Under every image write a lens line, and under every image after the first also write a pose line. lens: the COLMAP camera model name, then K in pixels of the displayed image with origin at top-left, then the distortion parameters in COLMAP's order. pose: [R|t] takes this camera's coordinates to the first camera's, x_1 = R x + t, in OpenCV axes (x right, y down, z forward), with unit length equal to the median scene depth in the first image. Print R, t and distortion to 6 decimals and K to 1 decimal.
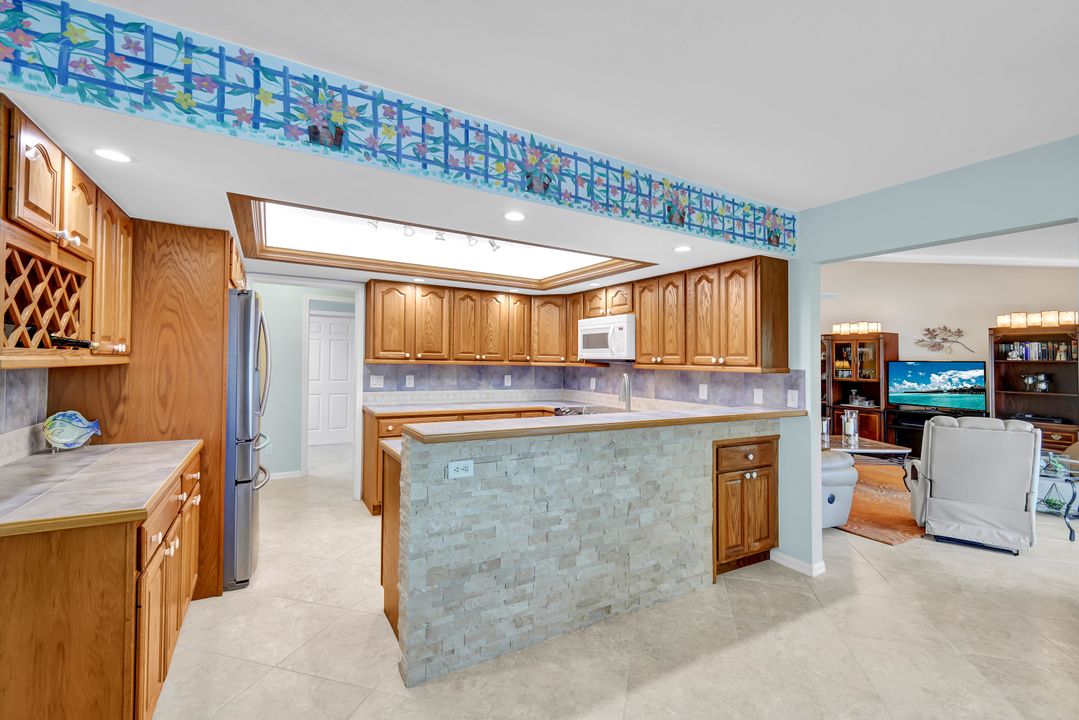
lens RADIAL K [[473.6, 0, 541.9], [0, 473.6, 347.0], [0, 0, 1]] dist [0.013830, -0.001222]
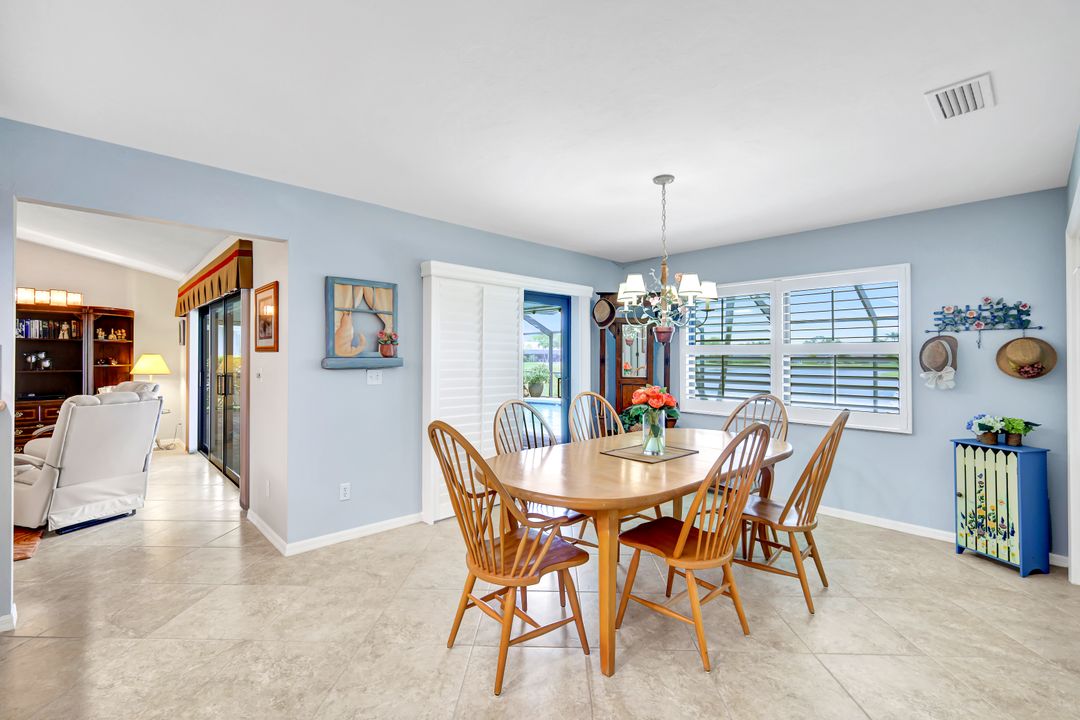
lens RADIAL K [[474.0, 0, 545.0], [0, 474.0, 353.5], [0, 0, 1]] dist [0.013830, -0.001222]
pose [[-0.236880, -0.010849, 0.971478, -0.181615], [-0.040717, 0.999170, 0.001230, 0.015539], [-0.970685, -0.039264, -0.237126, 0.218869]]
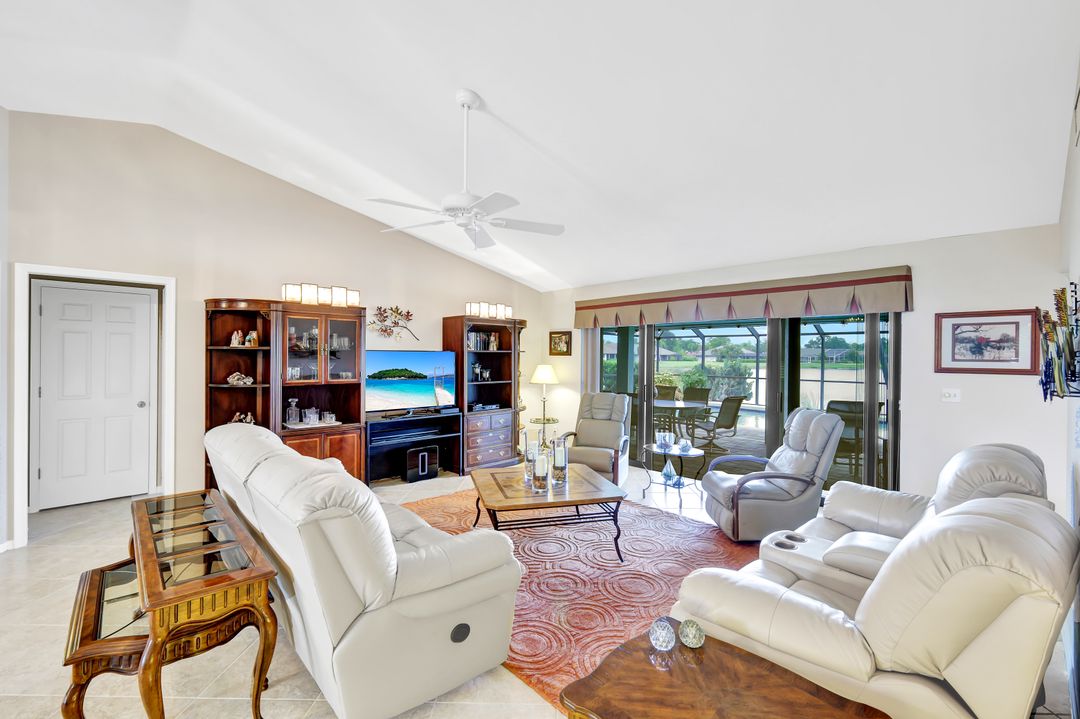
lens RADIAL K [[474.0, 0, 541.9], [0, 474.0, 353.7], [0, 0, 1]] dist [0.013830, -0.001222]
pose [[-0.250184, -0.017465, 0.968041, 0.007604], [-0.043179, 0.999044, 0.006865, 0.022632], [-0.967235, -0.040082, -0.250699, 1.124628]]
